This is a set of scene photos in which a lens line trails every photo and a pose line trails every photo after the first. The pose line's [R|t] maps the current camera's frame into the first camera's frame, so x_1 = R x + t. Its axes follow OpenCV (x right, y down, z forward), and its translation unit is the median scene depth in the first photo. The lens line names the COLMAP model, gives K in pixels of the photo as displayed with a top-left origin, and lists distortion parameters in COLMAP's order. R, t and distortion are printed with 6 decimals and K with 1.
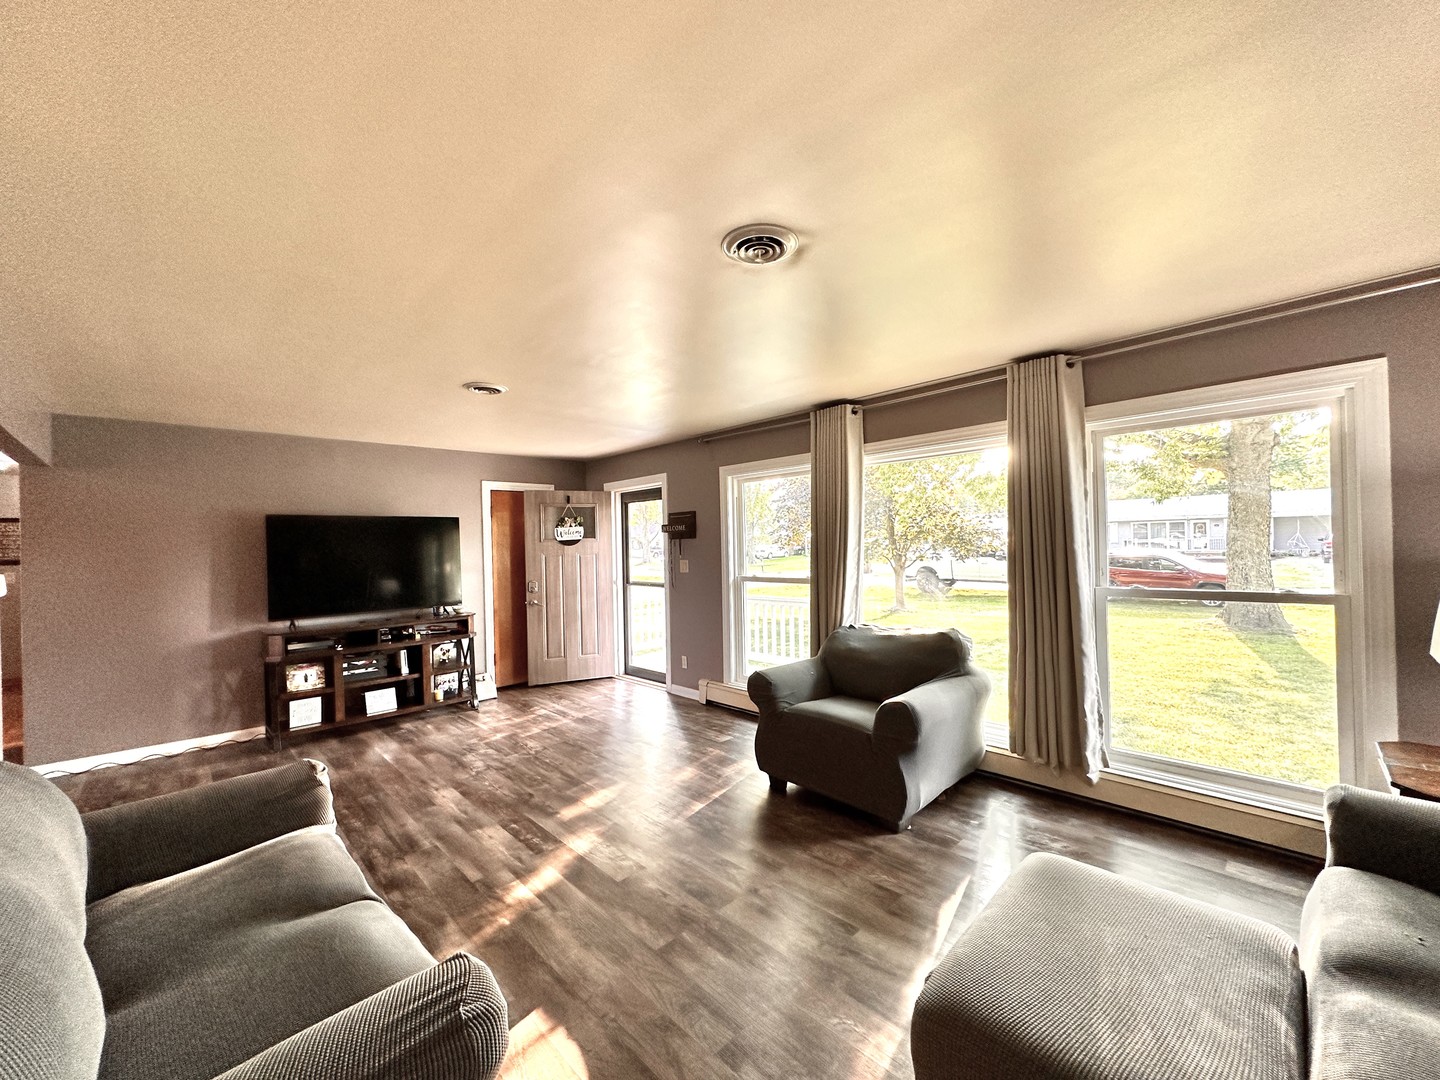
lens RADIAL K [[574.8, 0, 719.2], [0, 574.8, 545.4], [0, 0, 1]] dist [0.000484, 0.000099]
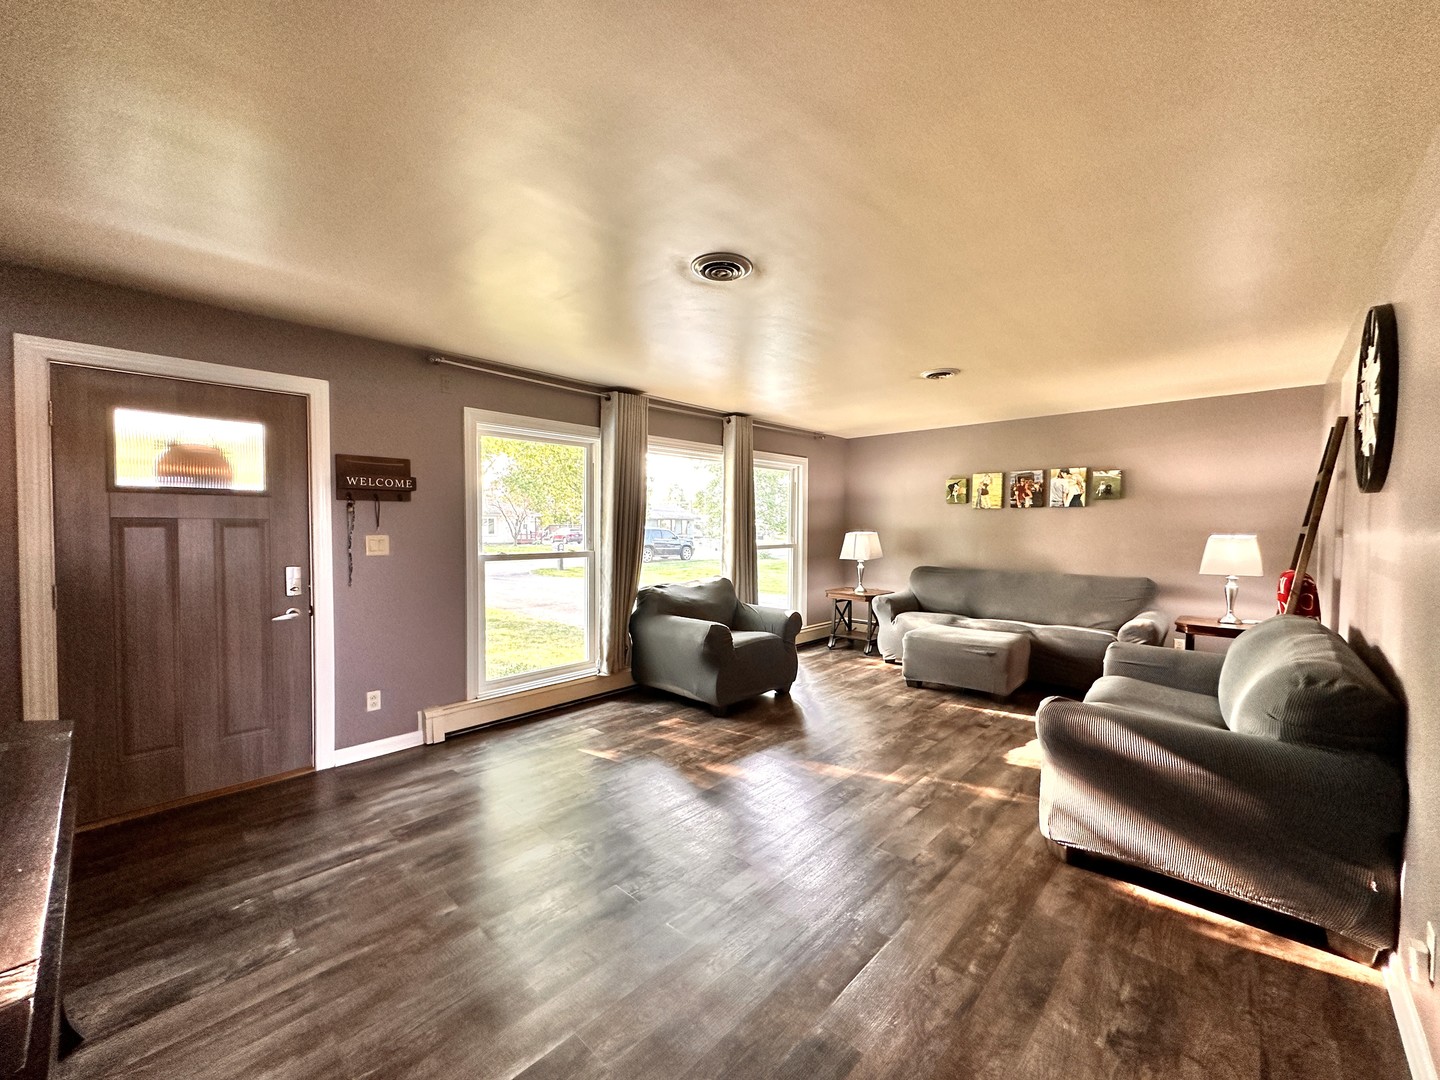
lens RADIAL K [[574.8, 0, 719.2], [0, 574.8, 545.4], [0, 0, 1]] dist [0.000484, 0.000099]
pose [[-0.046978, -0.010675, 0.998839, -1.111088], [-0.001321, 0.999943, 0.010625, 0.046924], [-0.998895, -0.000821, -0.046990, 1.058284]]
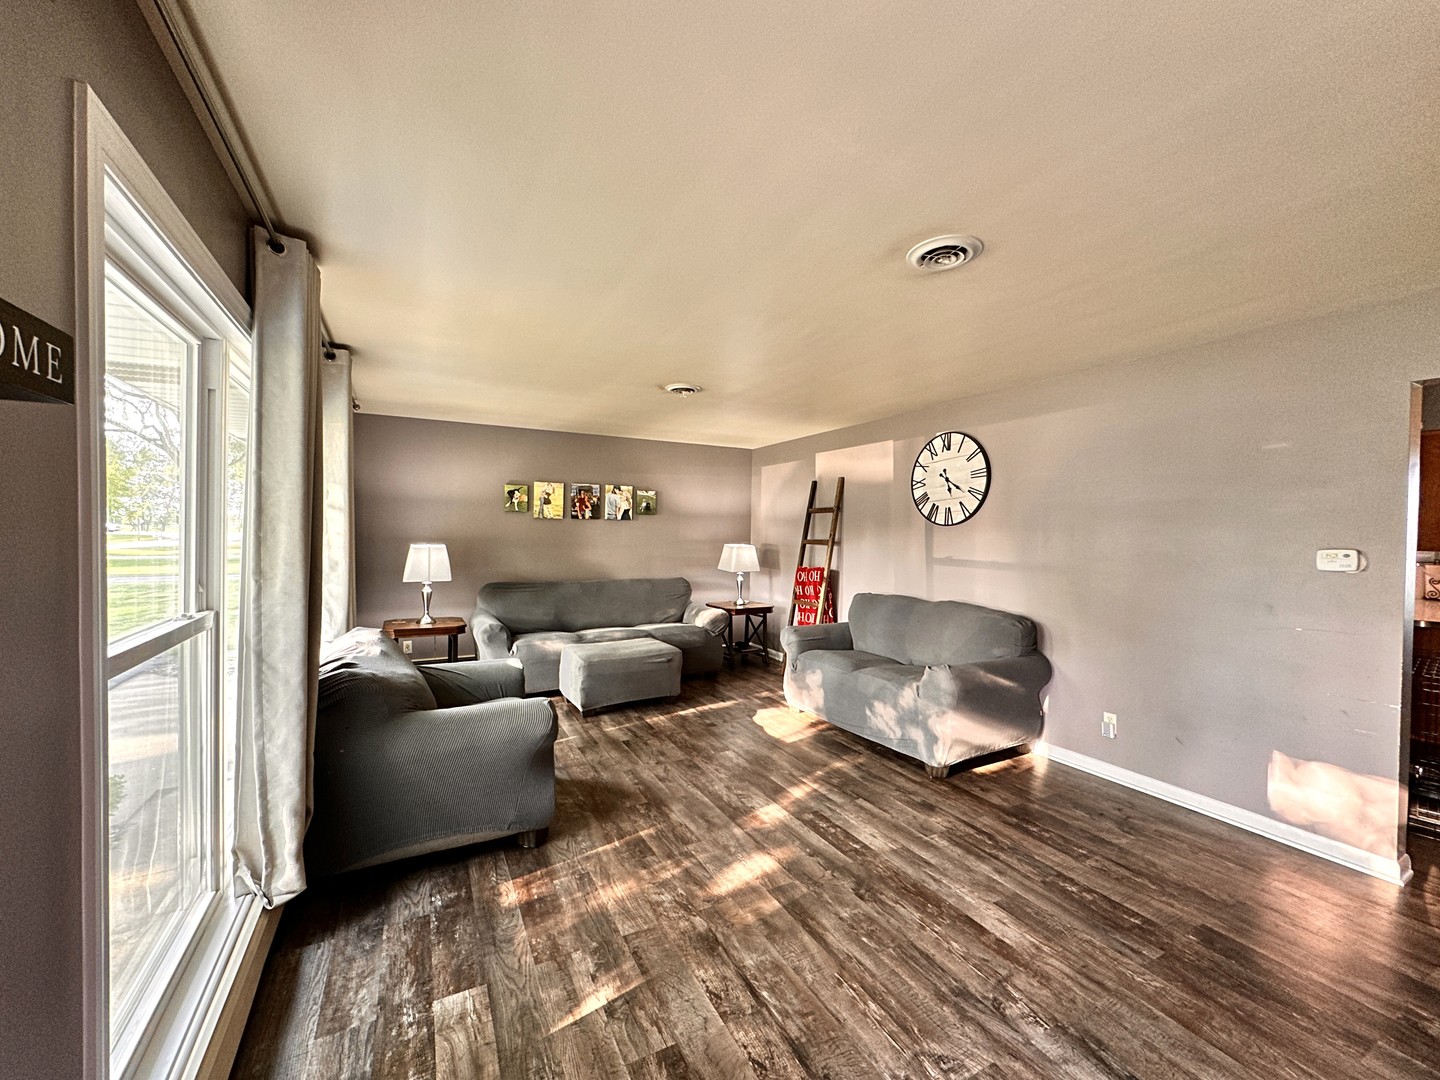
lens RADIAL K [[577.3, 0, 720.0], [0, 577.3, 540.0], [0, 0, 1]] dist [0.000036, -0.000240]
pose [[-0.961044, 0.008958, 0.276250, -0.356928], [0.011100, 0.999919, 0.006190, 0.011223], [-0.276172, 0.009015, -0.961066, 1.672169]]
